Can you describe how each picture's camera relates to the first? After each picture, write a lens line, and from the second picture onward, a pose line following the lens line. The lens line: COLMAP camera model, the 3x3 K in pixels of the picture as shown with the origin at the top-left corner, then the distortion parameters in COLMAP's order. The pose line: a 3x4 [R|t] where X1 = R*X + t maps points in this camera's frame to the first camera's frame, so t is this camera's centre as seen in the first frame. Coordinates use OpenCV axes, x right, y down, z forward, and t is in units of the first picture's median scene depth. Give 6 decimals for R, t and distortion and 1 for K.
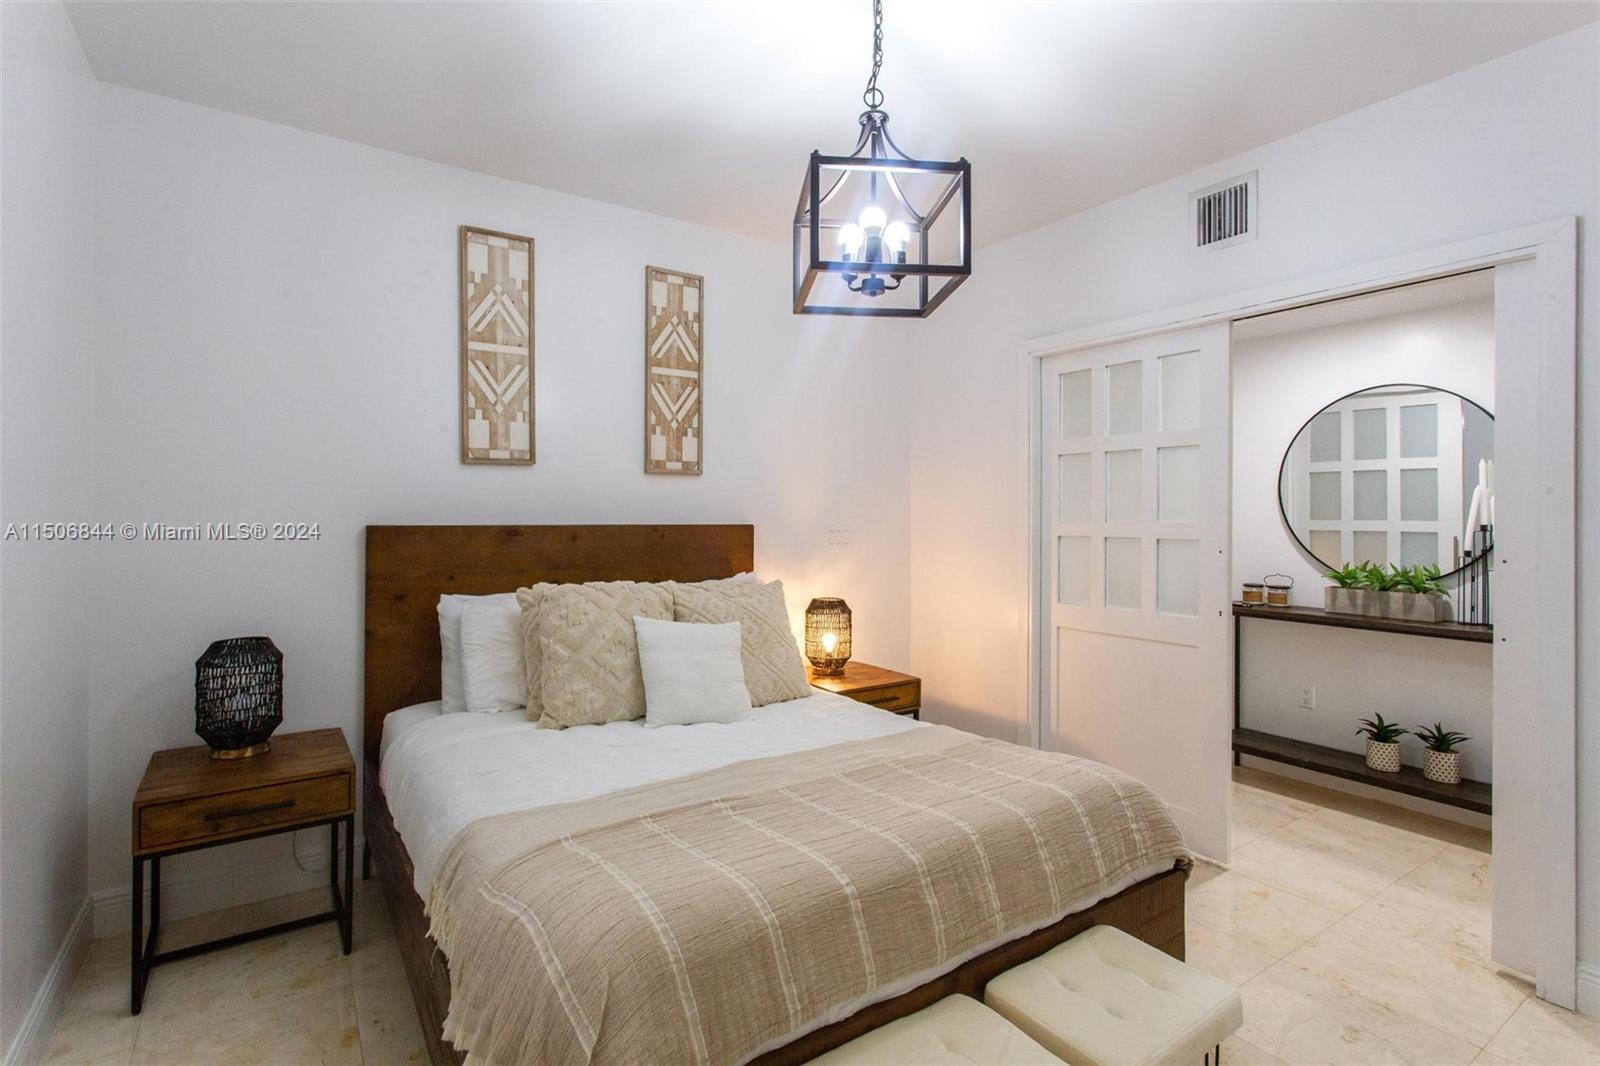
lens RADIAL K [[776.5, 0, 802.9], [0, 776.5, 513.1], [0, 0, 1]] dist [-0.001208, -0.000310]
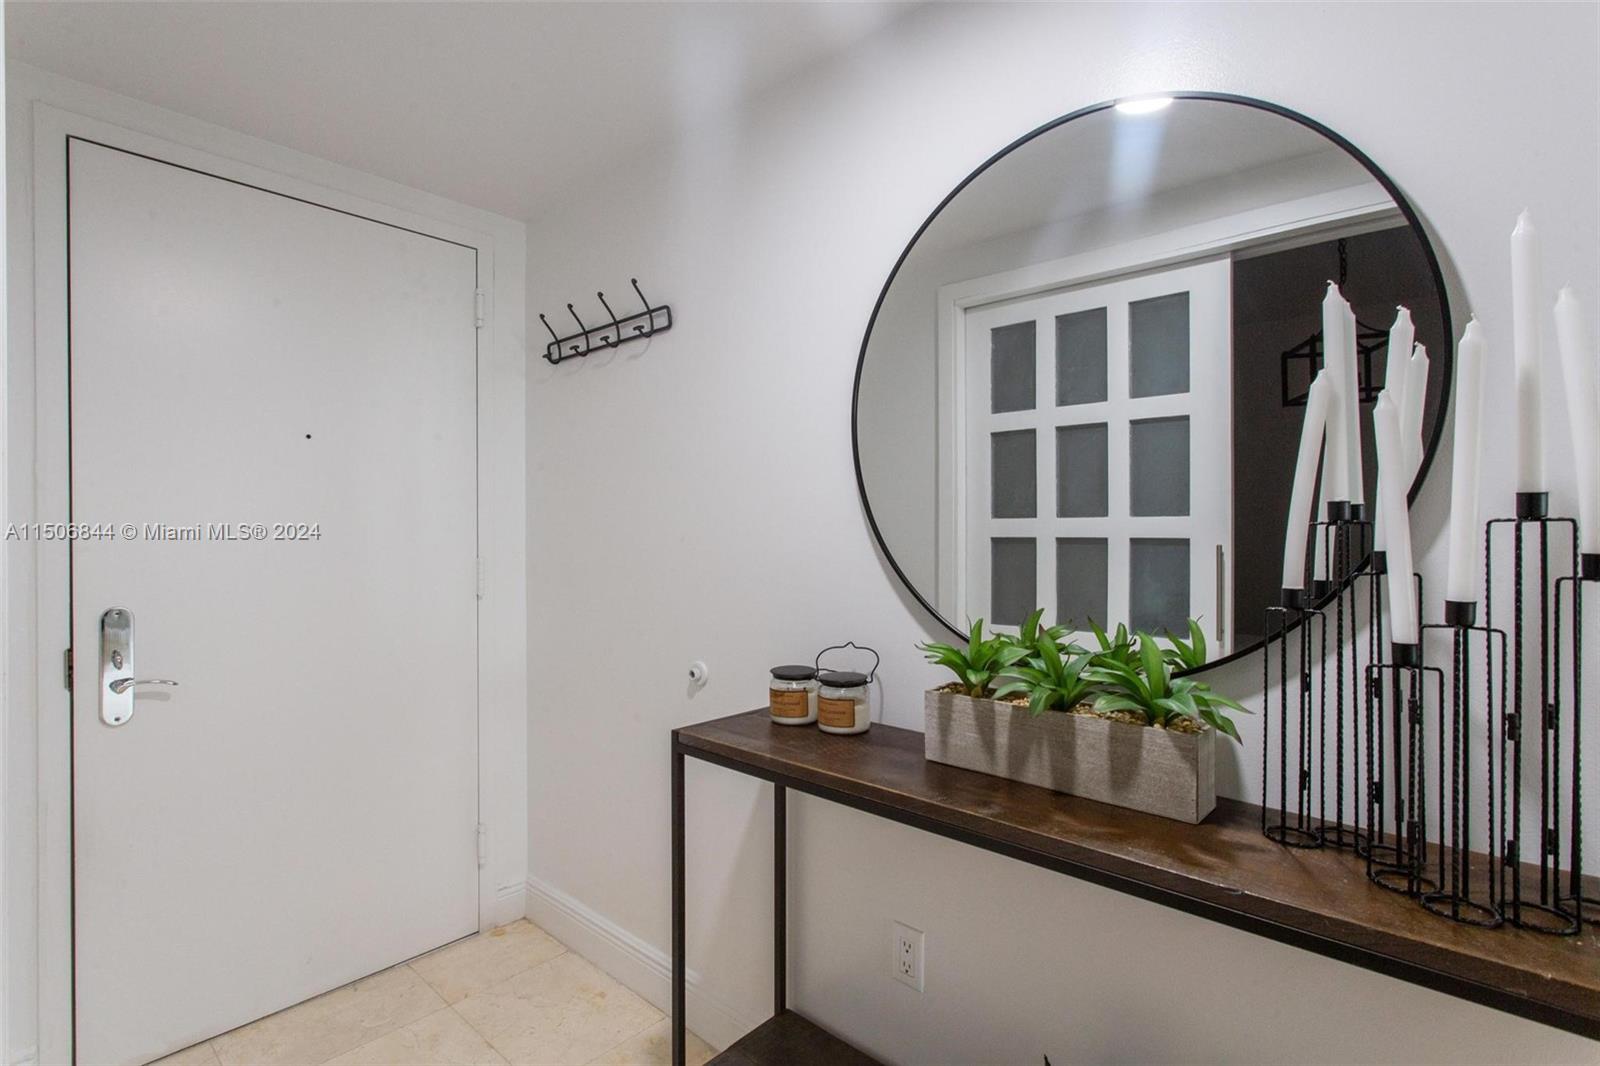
lens RADIAL K [[775.9, 0, 800.0], [0, 775.9, 533.0], [0, 0, 1]] dist [0.004492, 0.001402]
pose [[0.973595, -0.007095, 0.228173, 0.550753], [0.005890, 0.999965, 0.005964, 0.021243], [-0.228208, -0.004463, 0.973602, 0.684993]]
